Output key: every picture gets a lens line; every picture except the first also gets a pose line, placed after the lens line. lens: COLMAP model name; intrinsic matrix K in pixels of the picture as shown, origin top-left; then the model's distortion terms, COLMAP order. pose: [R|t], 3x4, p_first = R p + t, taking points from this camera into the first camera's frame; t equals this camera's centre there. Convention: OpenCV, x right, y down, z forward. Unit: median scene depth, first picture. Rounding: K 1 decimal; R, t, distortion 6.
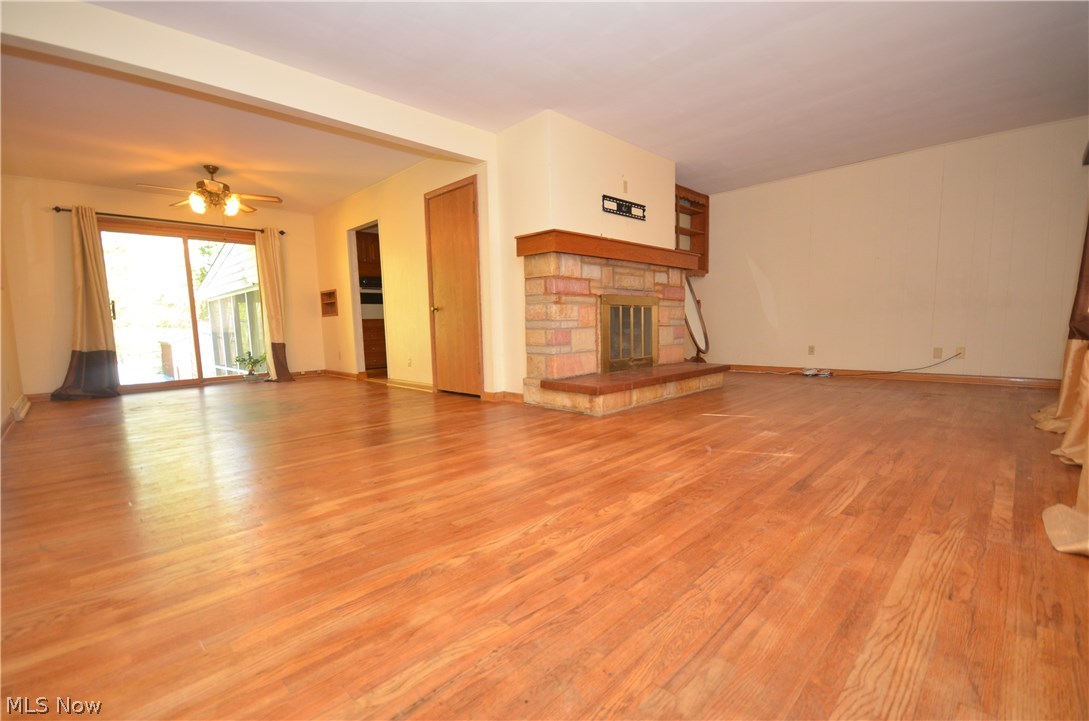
lens RADIAL K [[477.8, 0, 542.0], [0, 477.8, 378.3], [0, 0, 1]] dist [0.004104, -0.008575]
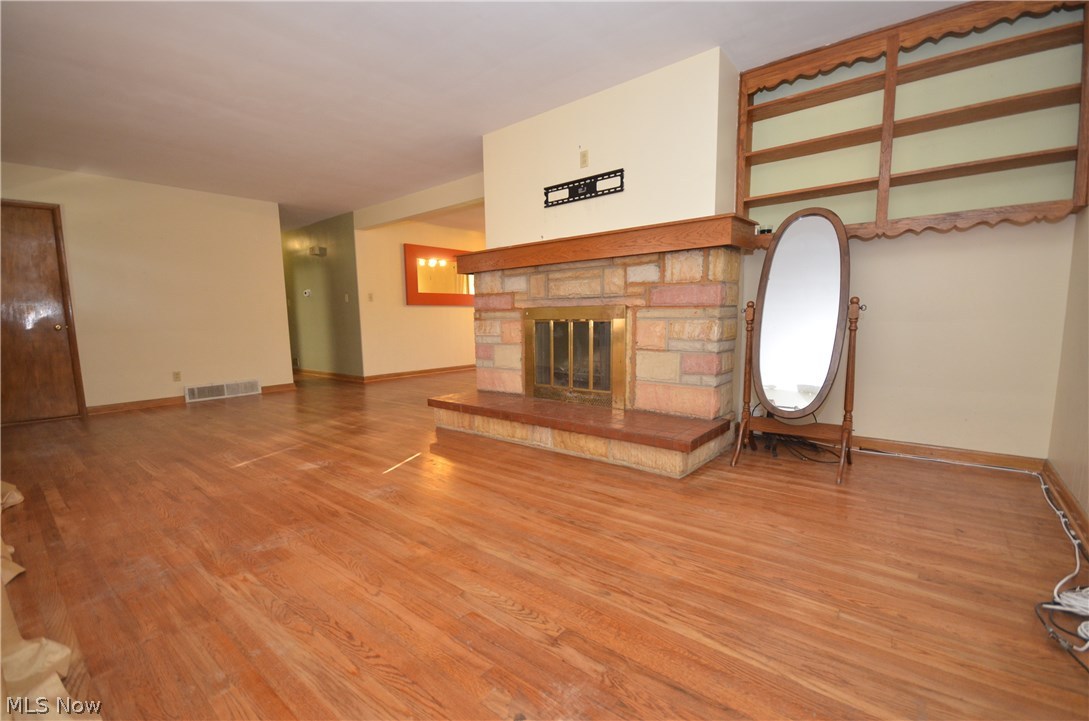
lens RADIAL K [[477.8, 0, 542.0], [0, 477.8, 378.3], [0, 0, 1]] dist [0.004104, -0.008575]
pose [[0.087755, 0.146912, -0.985249, 1.084896], [-0.096601, 0.985658, 0.138369, -0.183578], [0.991447, 0.083033, 0.100689, 1.011761]]
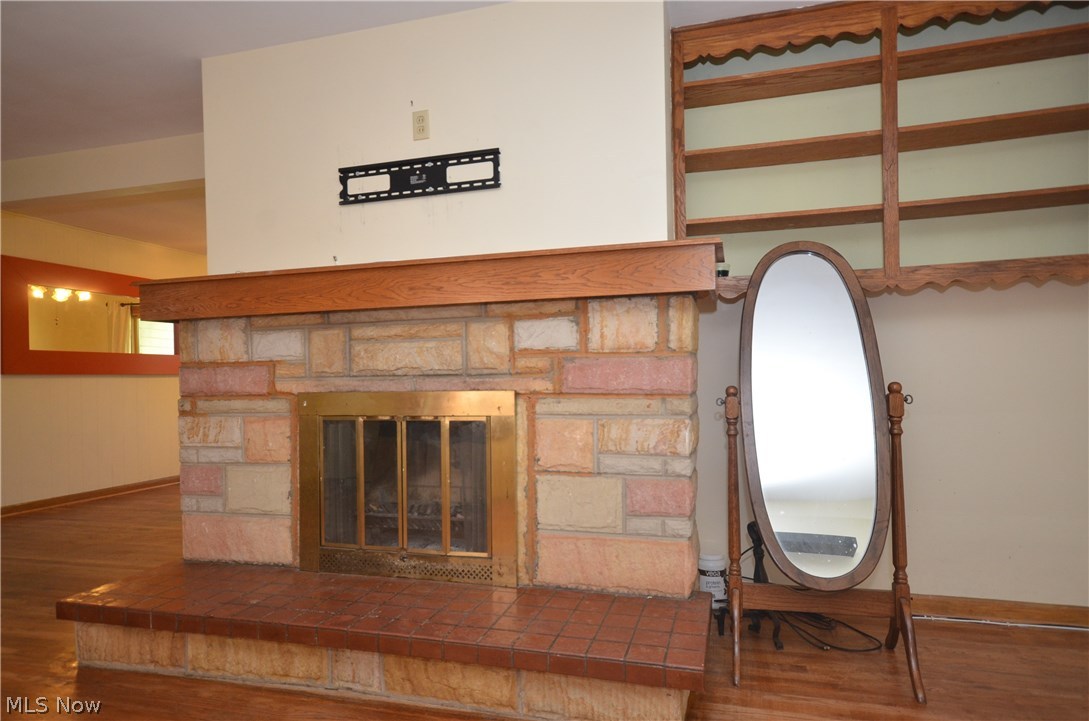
lens RADIAL K [[654.0, 0, 545.2], [0, 654.0, 389.1], [0, 0, 1]] dist [0.009399, 0.002315]
pose [[0.478701, 0.023093, -0.877674, 0.822065], [-0.091282, 0.995546, -0.023593, -0.196897], [0.873220, 0.091410, 0.478676, 0.962724]]
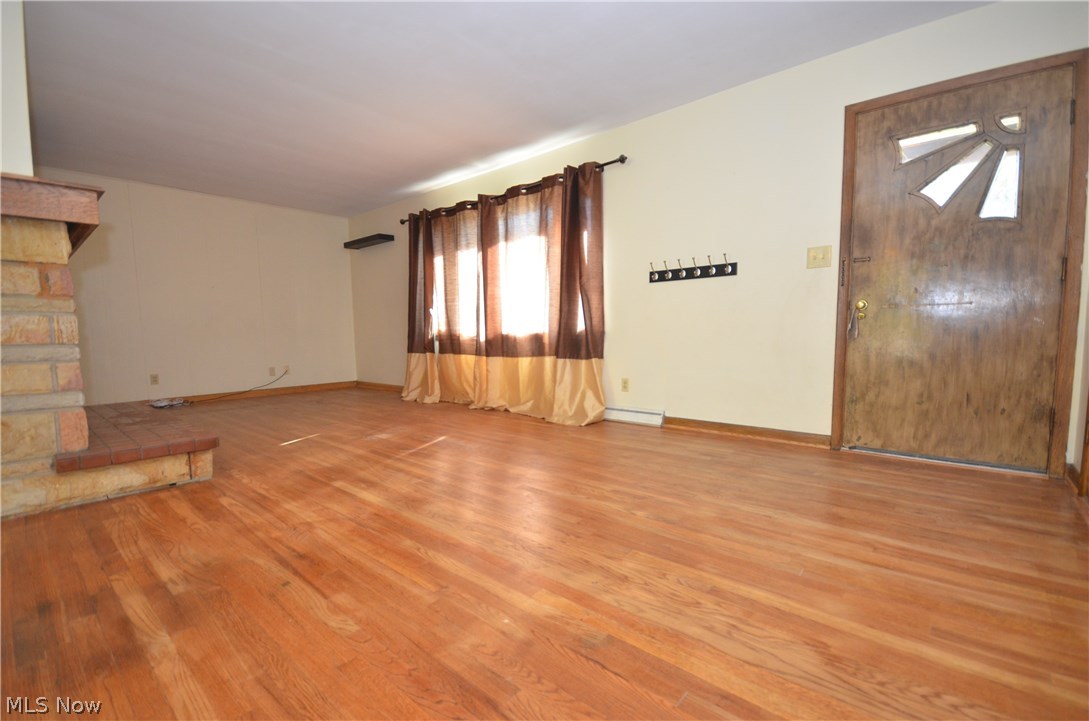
lens RADIAL K [[470.7, 0, 543.1], [0, 470.7, 377.0], [0, 0, 1]] dist [-0.004546, -0.000500]
pose [[-0.074971, -0.070387, 0.994698, -0.543776], [0.132888, 0.987904, 0.079922, -0.053987], [-0.988292, 0.138175, -0.064710, 0.484583]]
